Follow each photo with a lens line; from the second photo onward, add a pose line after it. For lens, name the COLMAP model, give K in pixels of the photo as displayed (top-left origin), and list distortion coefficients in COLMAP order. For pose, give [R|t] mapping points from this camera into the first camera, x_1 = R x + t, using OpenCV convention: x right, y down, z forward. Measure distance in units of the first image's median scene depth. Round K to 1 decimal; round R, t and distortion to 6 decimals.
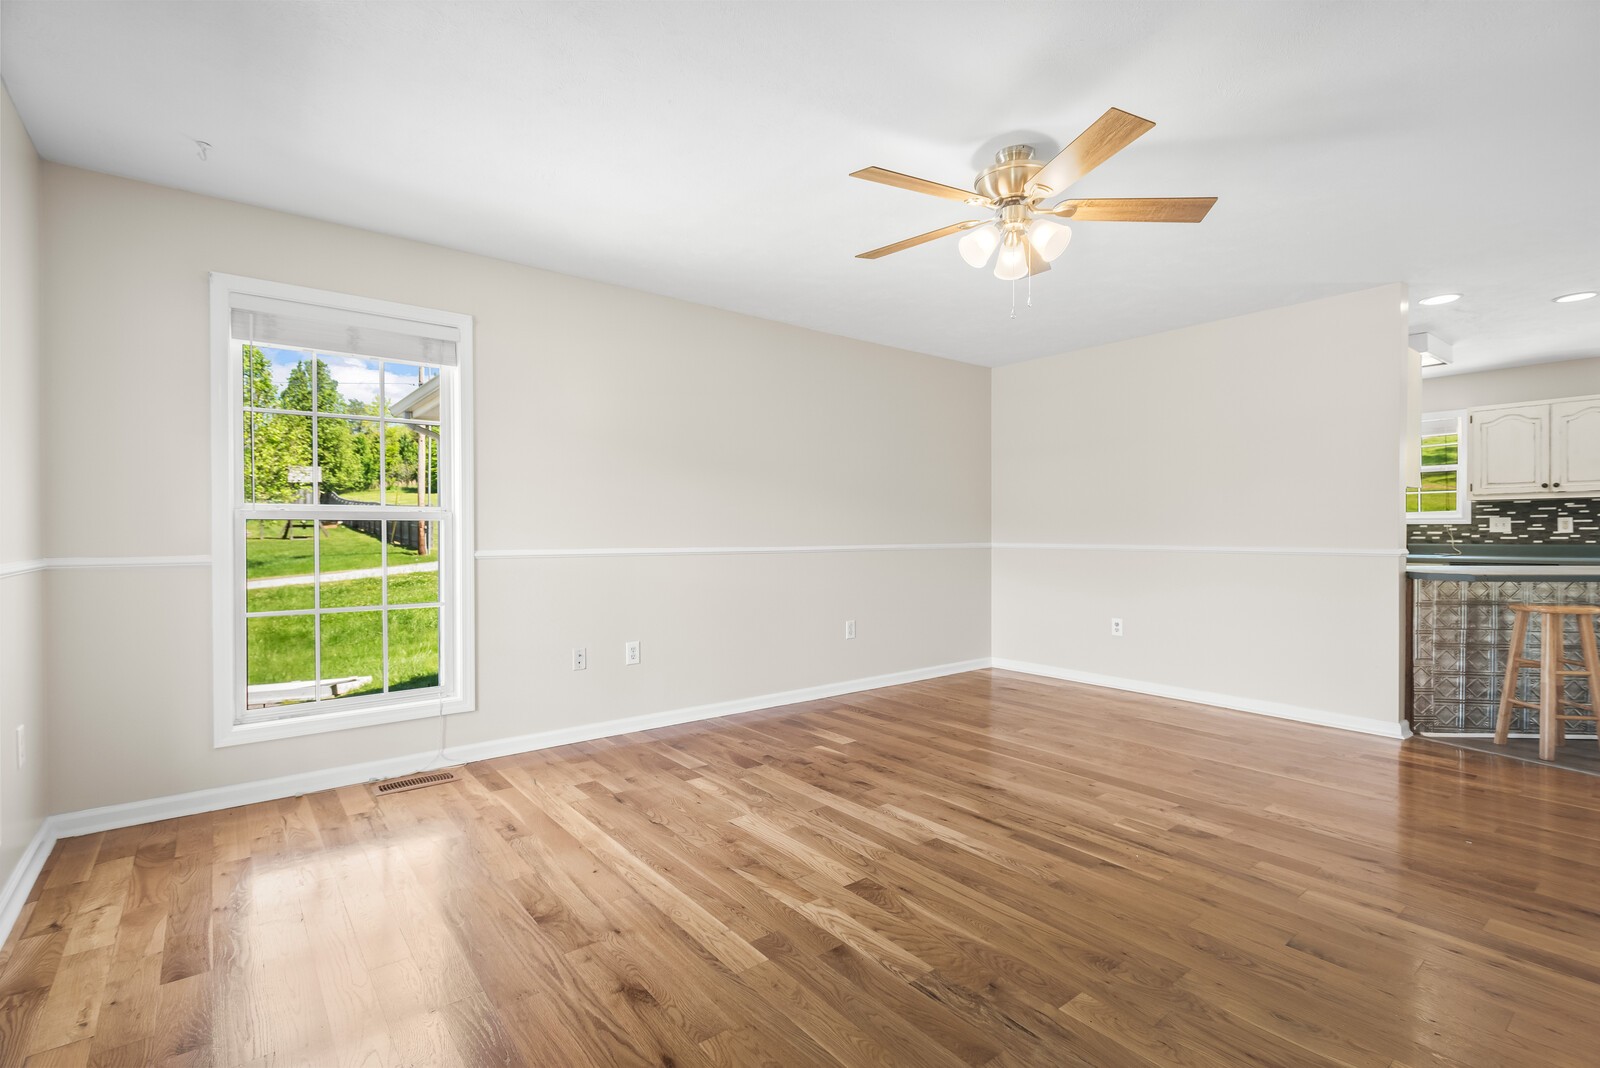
lens RADIAL K [[742.5, 0, 795.6], [0, 742.5, 535.7], [0, 0, 1]] dist [0.001218, 0.000192]
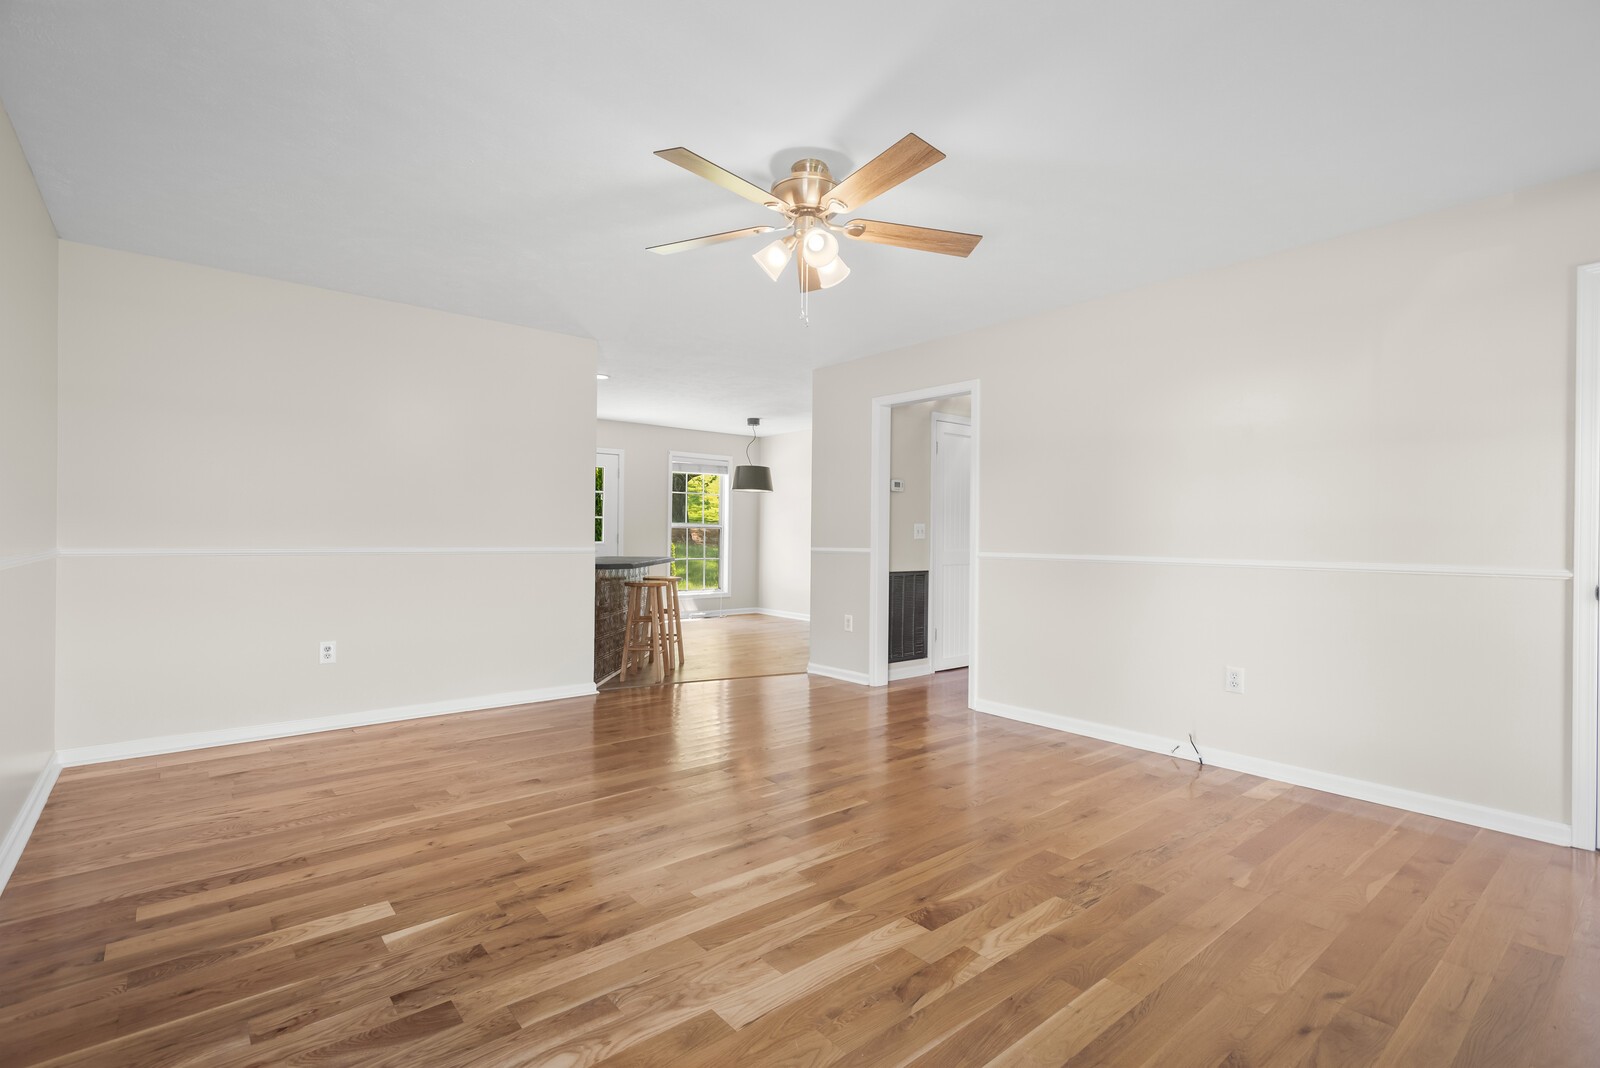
lens RADIAL K [[742.5, 0, 795.6], [0, 742.5, 535.7], [0, 0, 1]] dist [0.001218, 0.000192]
pose [[-0.022960, -0.002787, 0.999733, -0.545859], [0.000791, 0.999996, 0.002806, -0.003226], [-0.999736, 0.000855, -0.022958, 0.785054]]
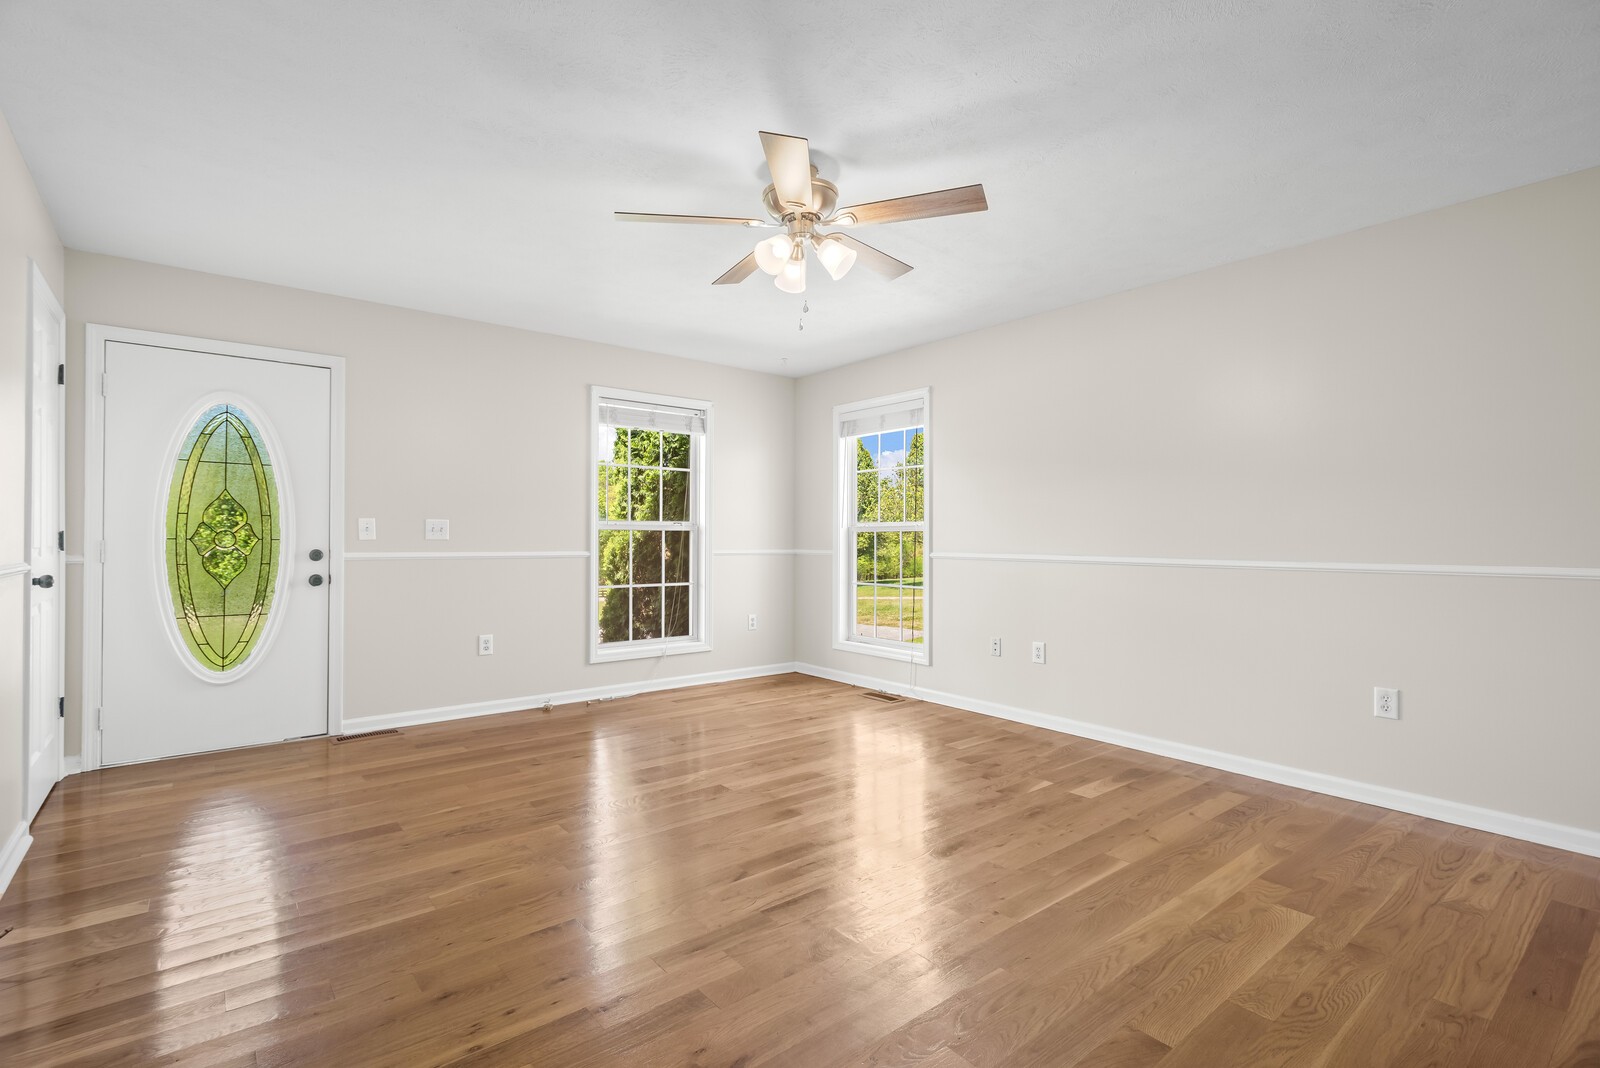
lens RADIAL K [[739.0, 0, 792.6], [0, 739.0, 536.7], [0, 0, 1]] dist [0.005678, -0.000252]
pose [[0.004771, -0.001534, -0.999987, 0.990445], [-0.013927, 0.999902, -0.001600, -0.003147], [0.999892, 0.013934, 0.004749, 0.746539]]
